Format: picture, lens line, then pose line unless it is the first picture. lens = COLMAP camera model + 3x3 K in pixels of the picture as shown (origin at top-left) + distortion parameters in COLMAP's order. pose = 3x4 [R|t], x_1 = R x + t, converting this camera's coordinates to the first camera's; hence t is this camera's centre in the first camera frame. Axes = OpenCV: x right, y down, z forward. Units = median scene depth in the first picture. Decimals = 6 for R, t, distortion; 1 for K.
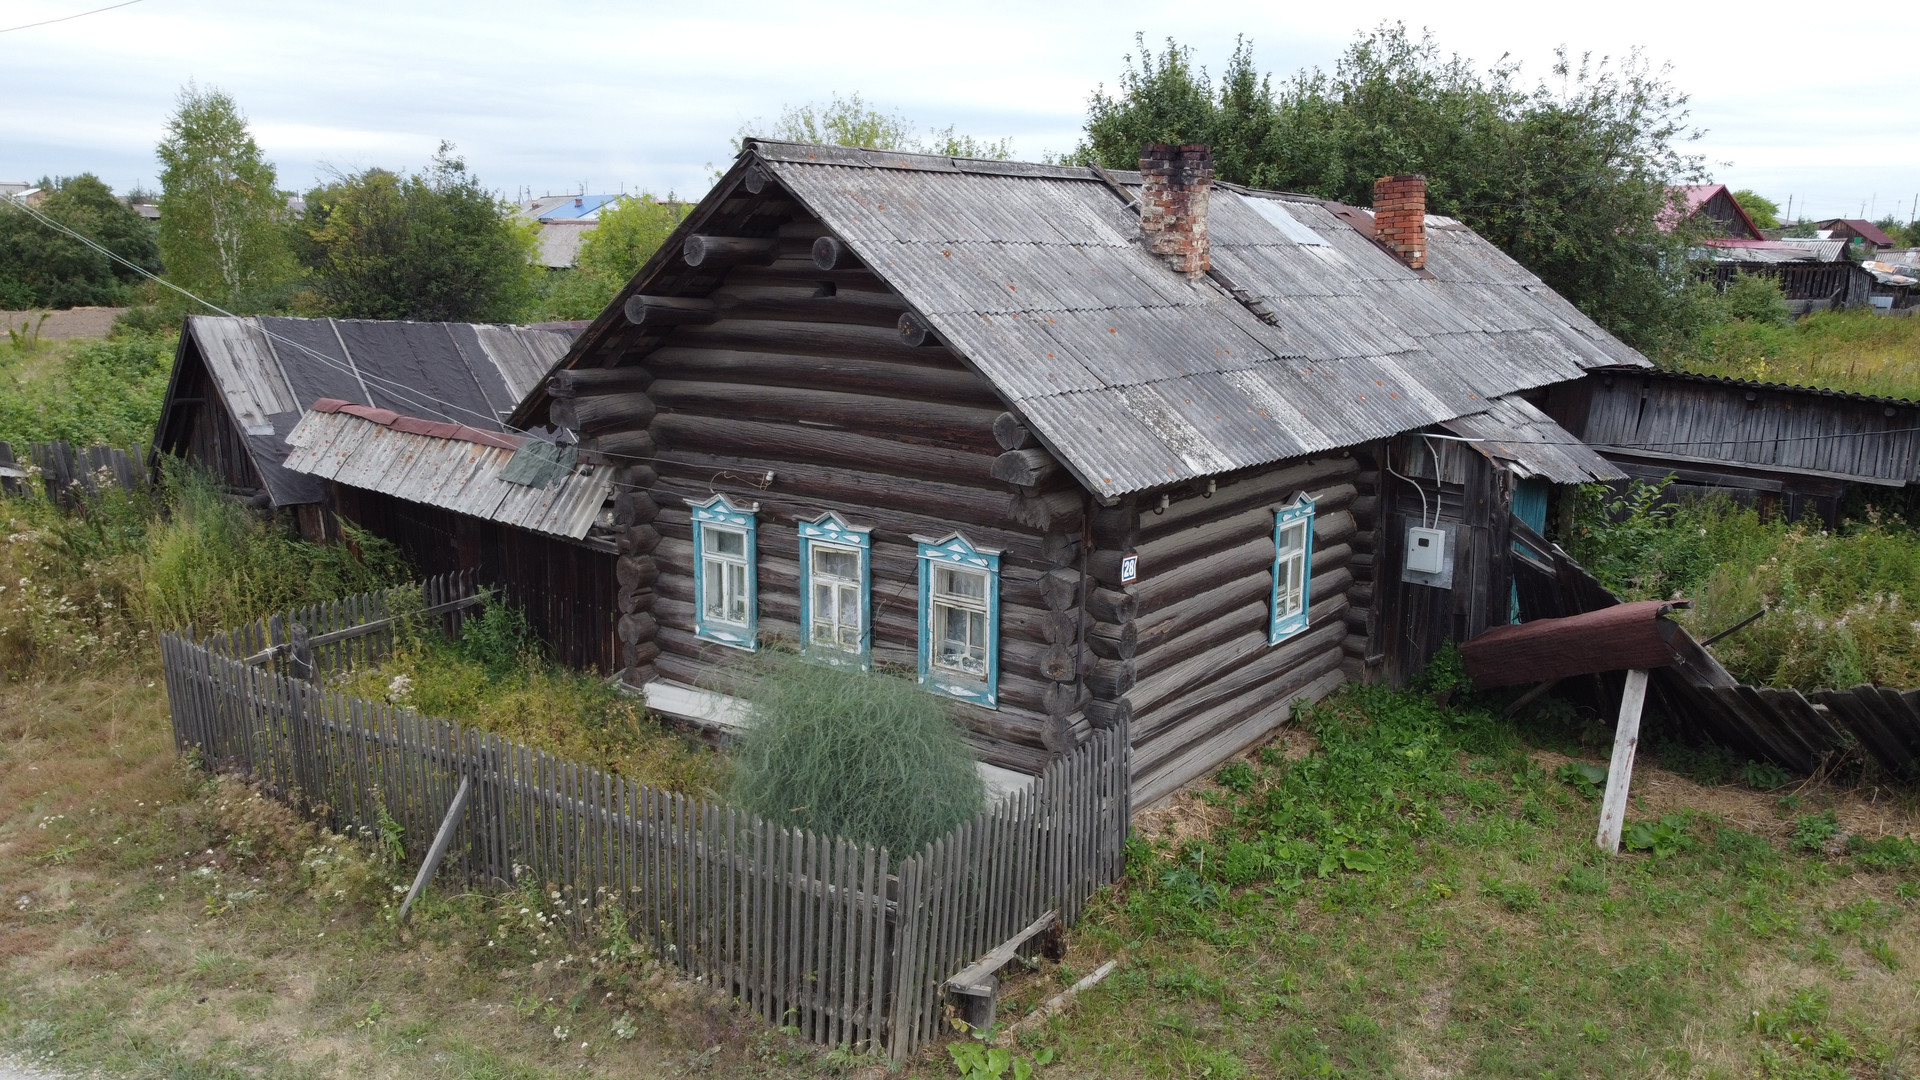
lens RADIAL K [[1457.6, 0, 960.0], [0, 1457.6, 540.0], [0, 0, 1]] dist [-0.000019, -0.003612]
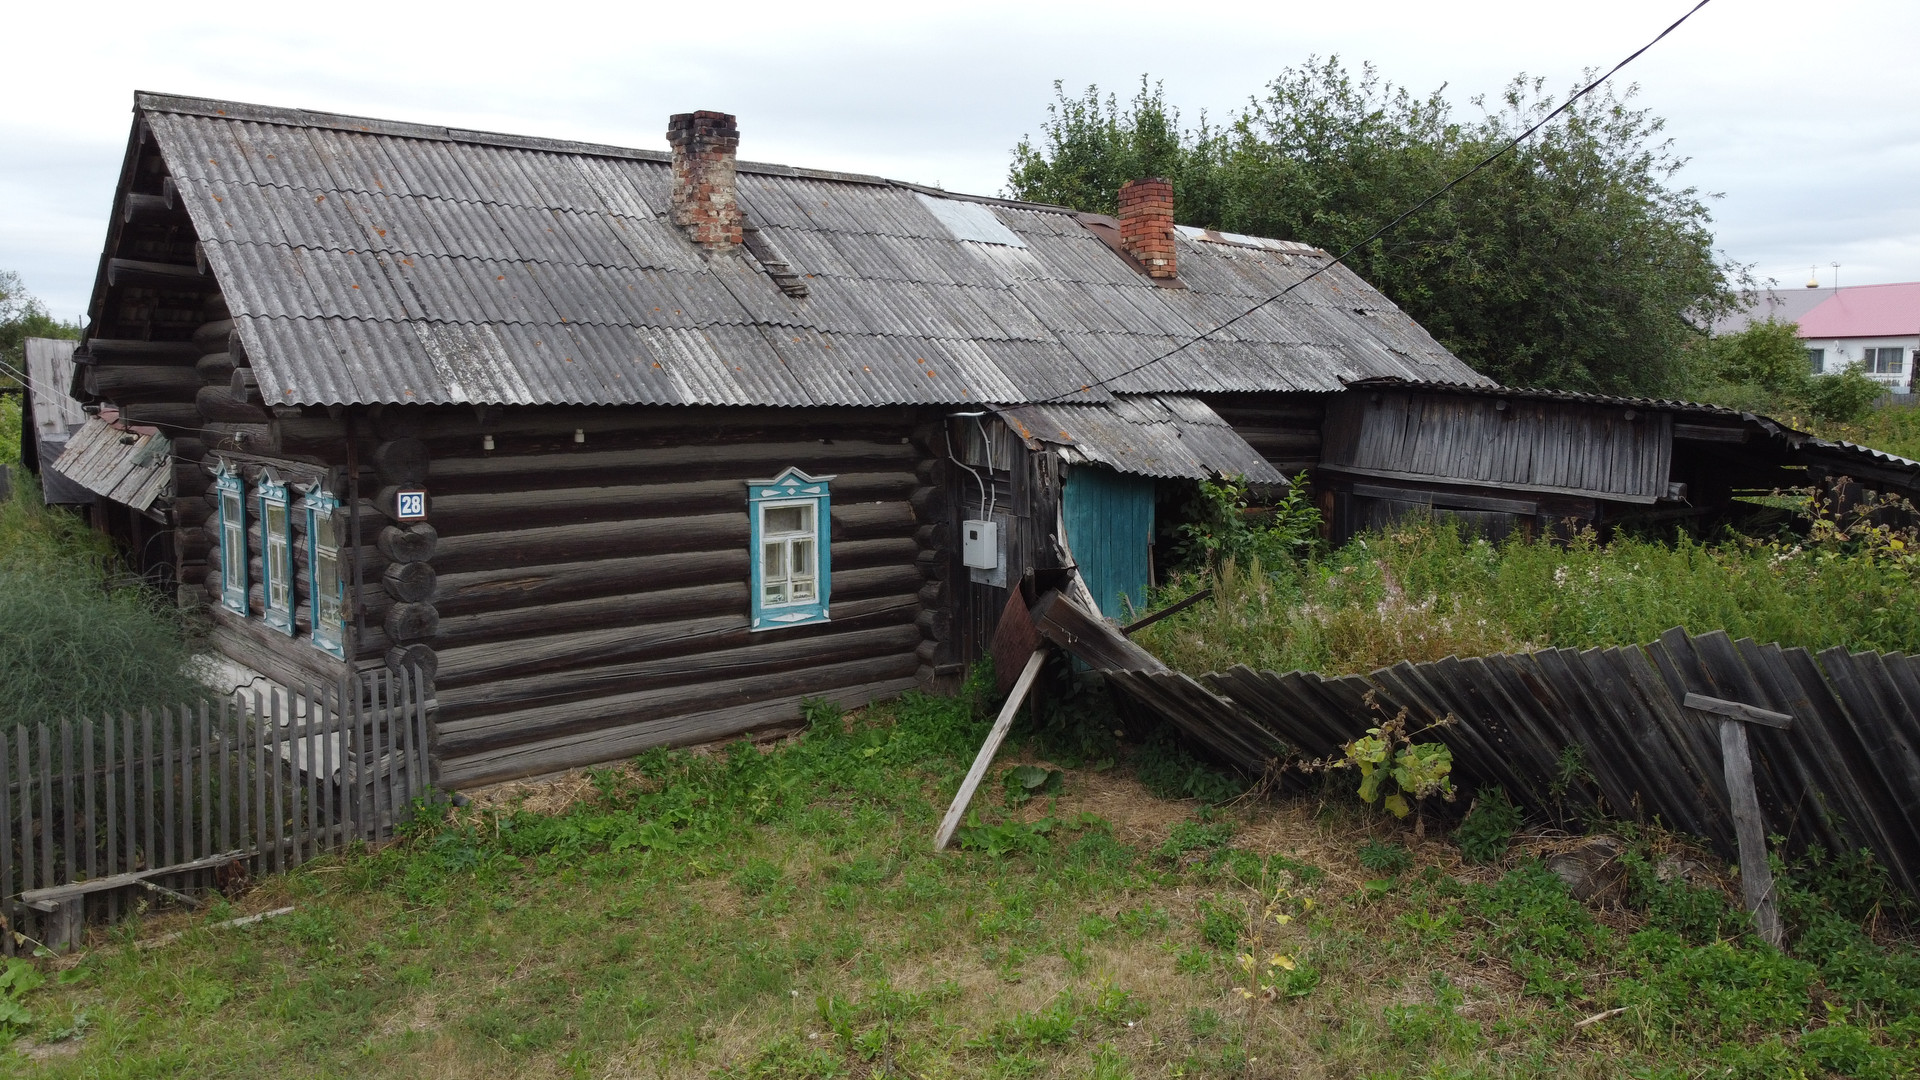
lens RADIAL K [[1457.6, 0, 960.0], [0, 1457.6, 540.0], [0, 0, 1]] dist [-0.000019, -0.003612]
pose [[0.977854, 0.019415, -0.208386, 0.530536], [-0.037666, 0.995756, -0.083973, 0.086684], [0.205871, 0.089963, 0.974435, 0.116999]]
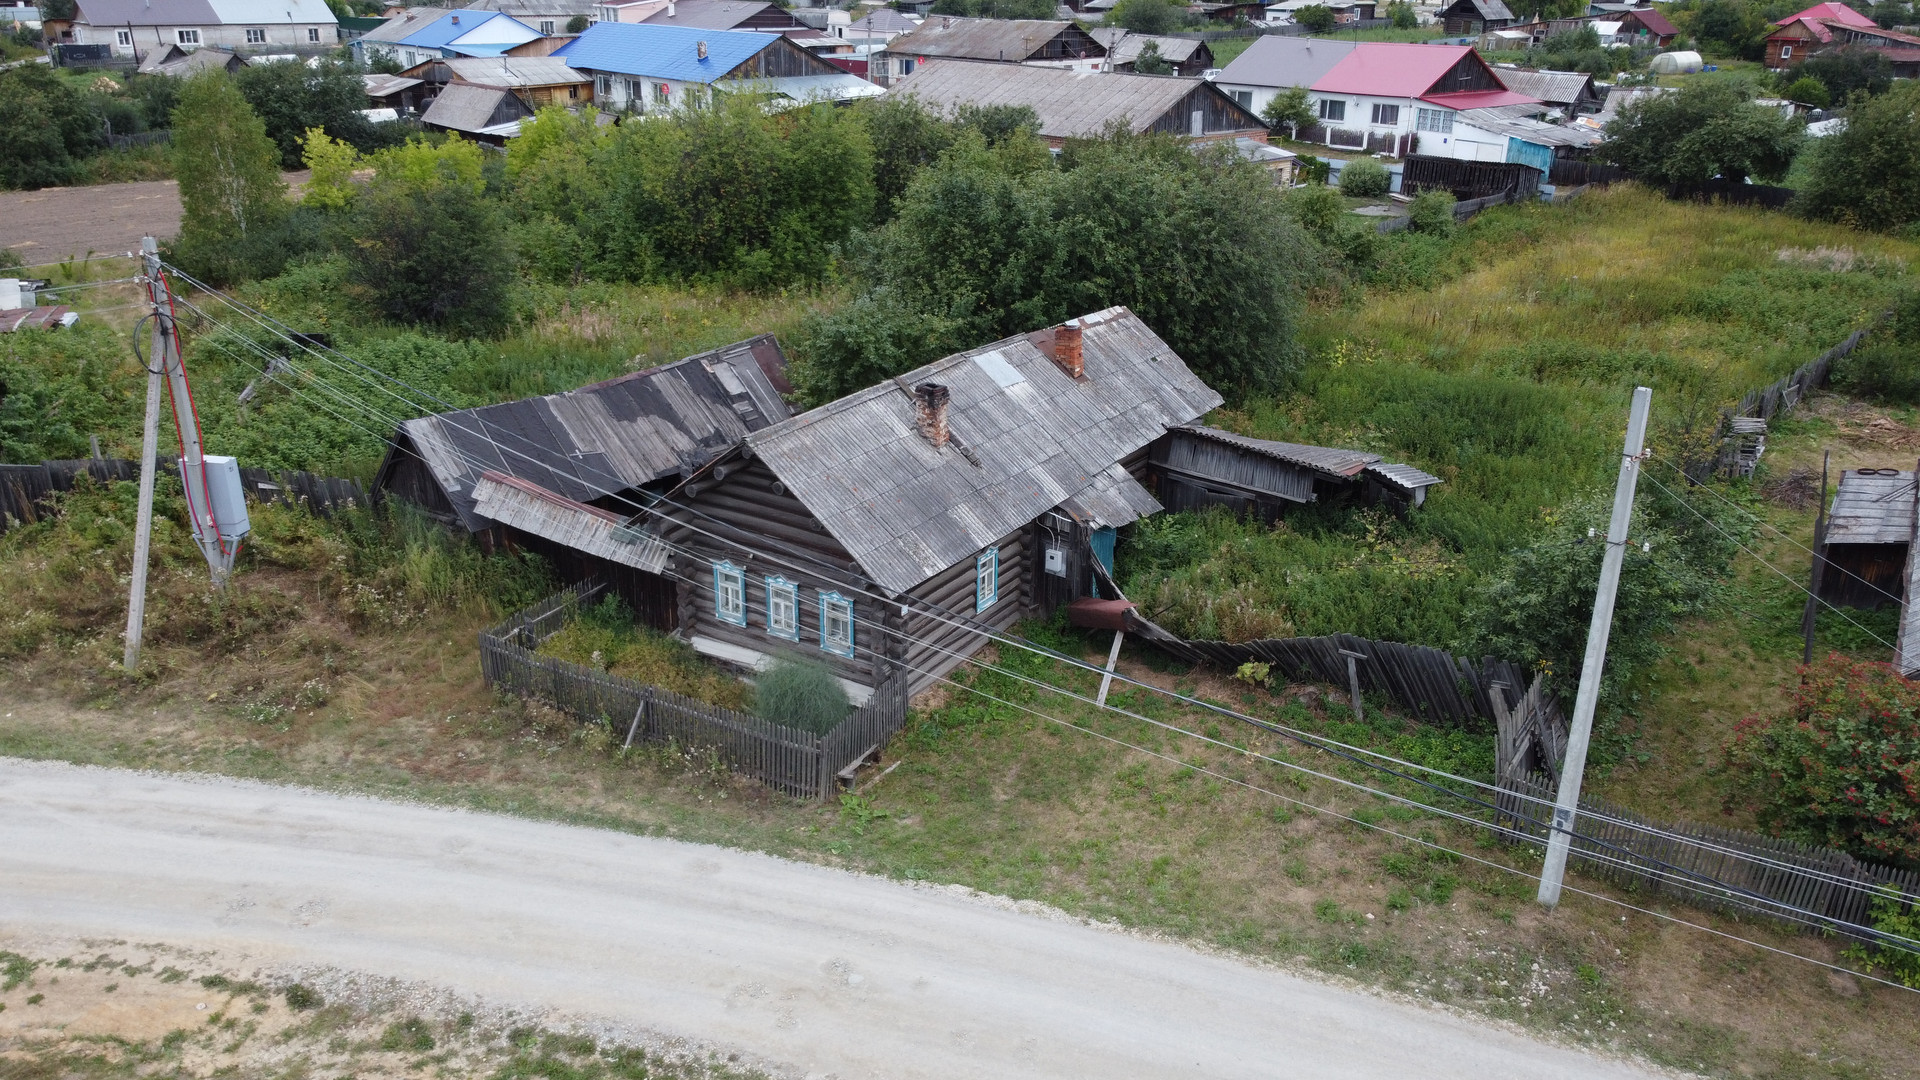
lens RADIAL K [[1457.6, 0, 960.0], [0, 1457.6, 540.0], [0, 0, 1]] dist [-0.000019, -0.003612]
pose [[0.995961, -0.030882, 0.084303, 0.002456], [0.015101, 0.983227, 0.181761, -0.442304], [-0.088502, -0.179754, 0.979722, -1.157357]]
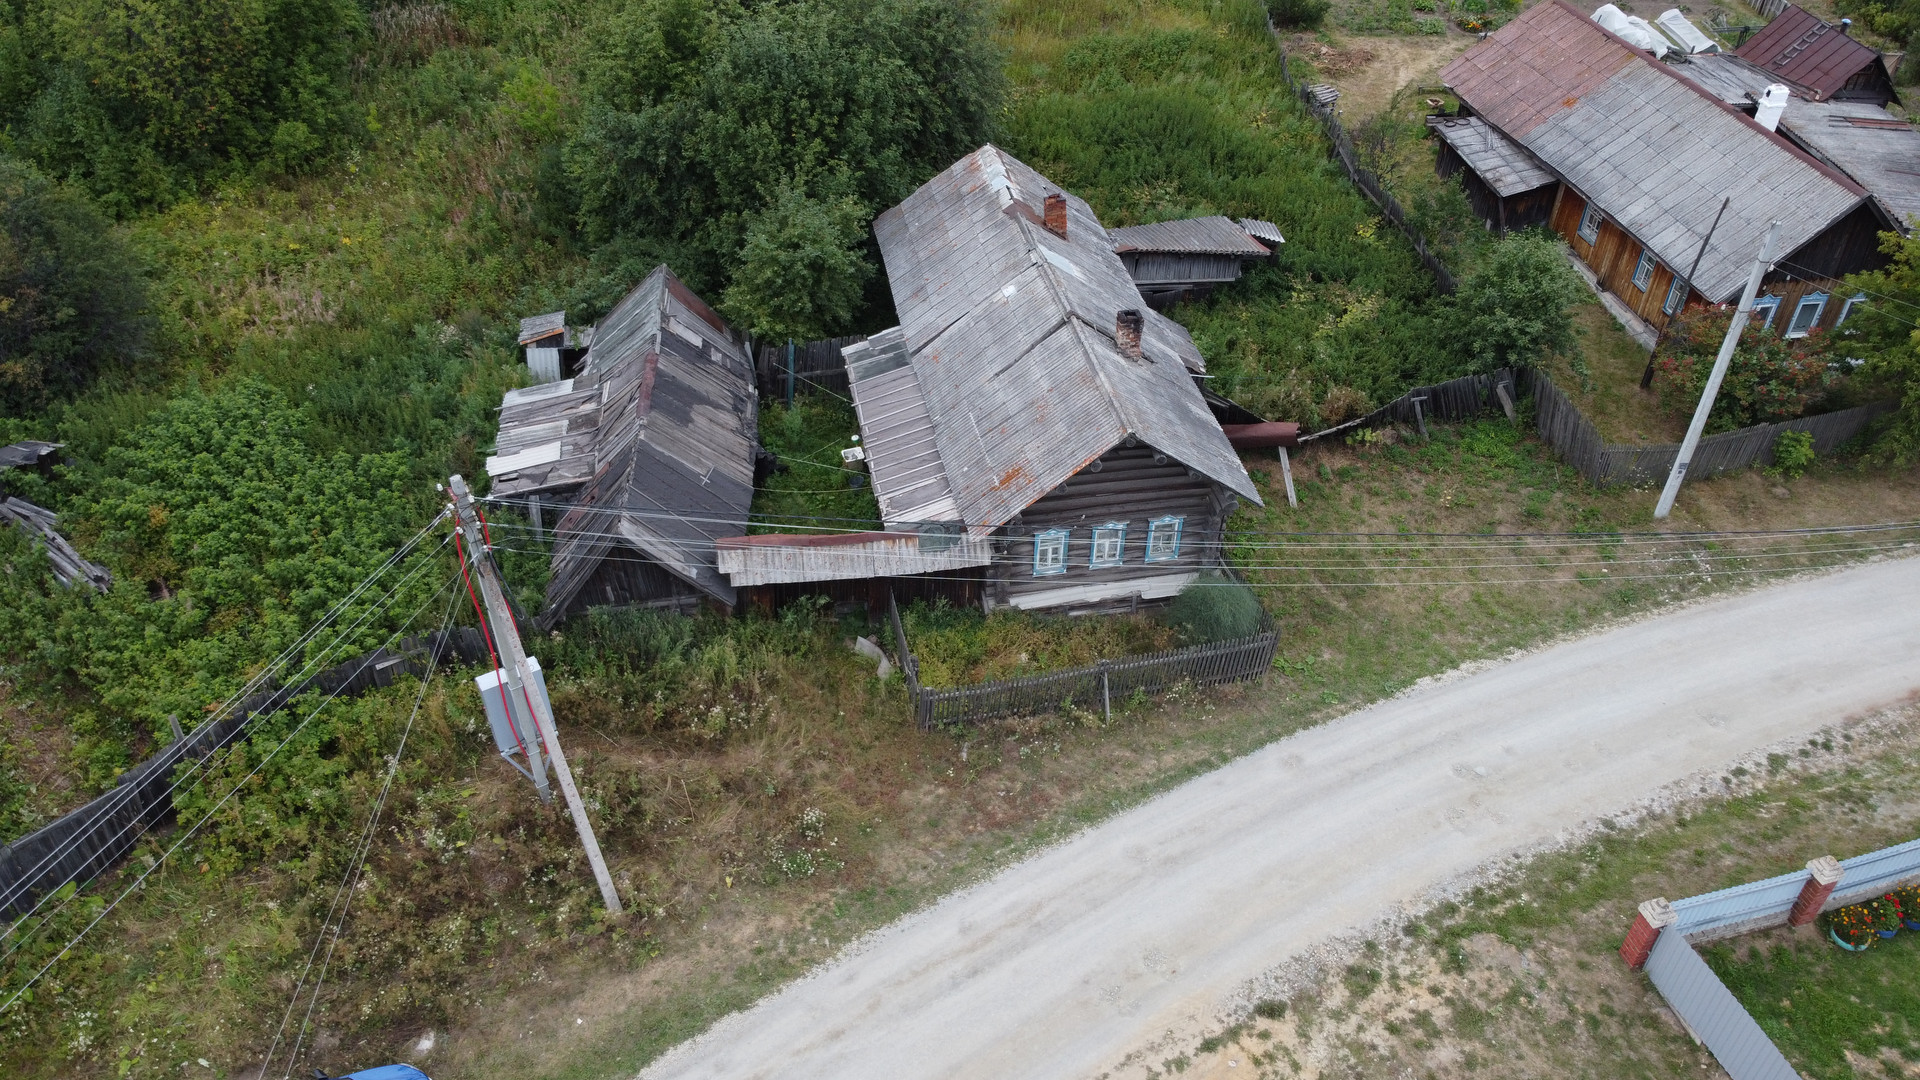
lens RADIAL K [[1457.6, 0, 960.0], [0, 1457.6, 540.0], [0, 0, 1]] dist [-0.000019, -0.003612]
pose [[0.658876, -0.470879, 0.586648, -1.676238], [0.136126, 0.841613, 0.522644, -1.285996], [-0.739832, -0.264500, 0.618618, -0.409362]]
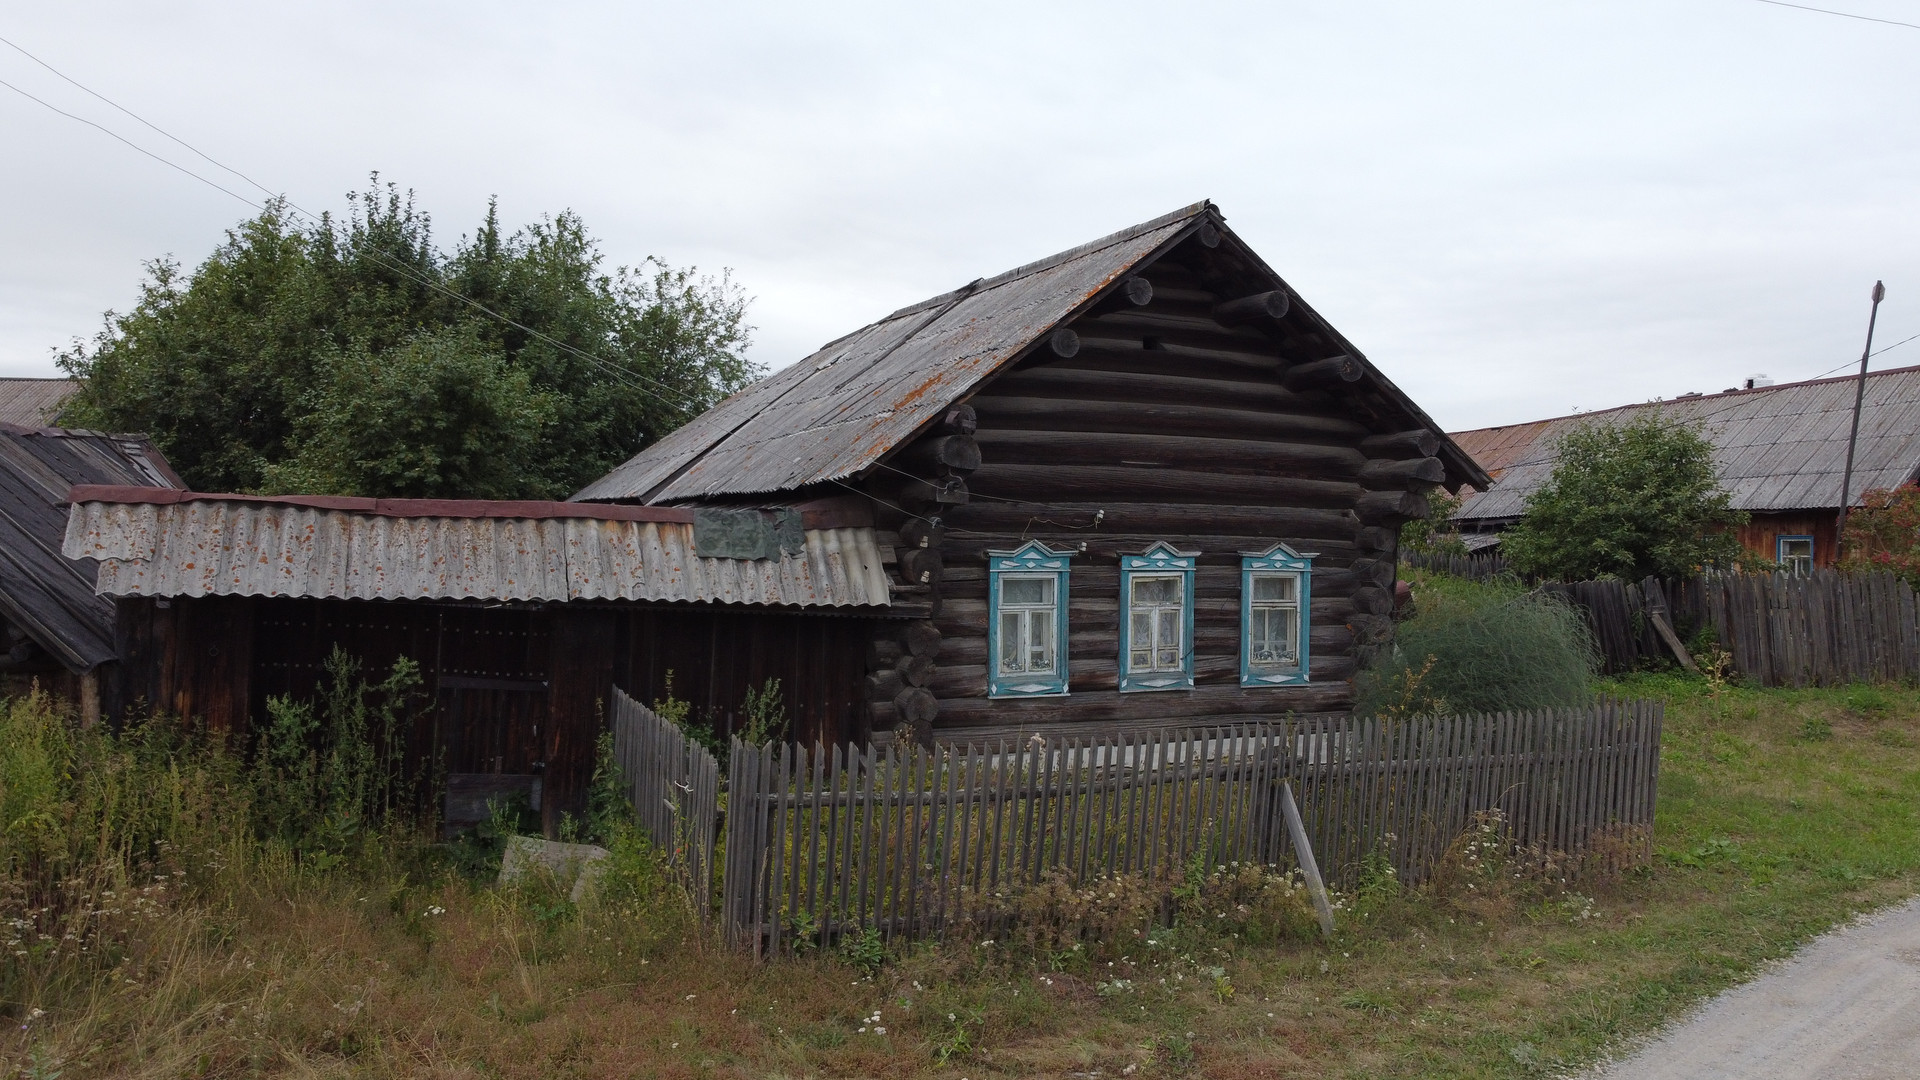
lens RADIAL K [[1457.6, 0, 960.0], [0, 1457.6, 540.0], [0, 0, 1]] dist [-0.000019, -0.003612]
pose [[0.477431, -0.009301, 0.878620, -1.022386], [0.166316, 0.982824, -0.079970, 0.038072], [-0.862785, 0.184309, 0.470778, 0.555805]]
